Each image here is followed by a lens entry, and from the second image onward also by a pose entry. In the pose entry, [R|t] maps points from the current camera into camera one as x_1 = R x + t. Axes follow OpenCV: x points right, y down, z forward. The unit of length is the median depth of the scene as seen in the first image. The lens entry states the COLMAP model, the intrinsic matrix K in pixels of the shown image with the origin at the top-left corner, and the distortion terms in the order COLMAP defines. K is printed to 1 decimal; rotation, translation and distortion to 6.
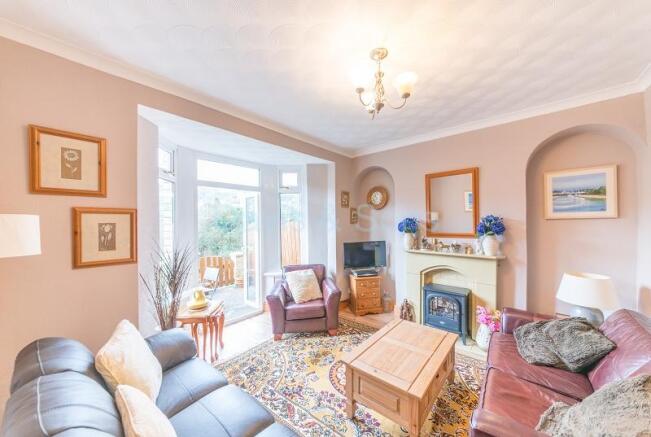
lens RADIAL K [[227.1, 0, 324.2], [0, 227.1, 220.0], [0, 0, 1]] dist [-0.003674, -0.000125]
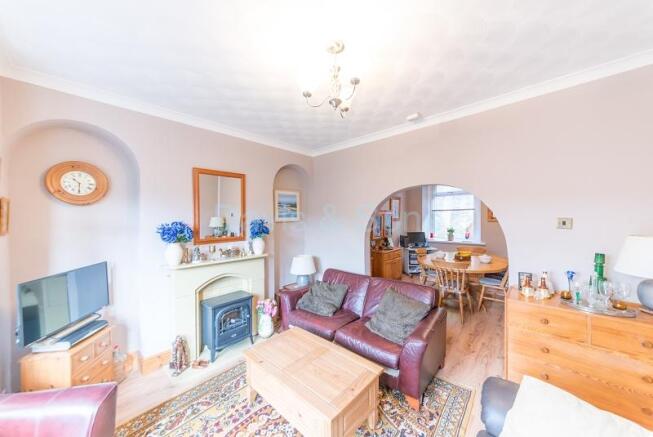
lens RADIAL K [[227.8, 0, 323.3], [0, 227.8, 217.9], [0, 0, 1]] dist [-0.003674, -0.000125]
pose [[0.017302, 0.007554, 0.999822, -0.400953], [0.003580, 0.999965, -0.007617, -0.017709], [-0.999844, 0.003712, 0.017275, 0.625244]]
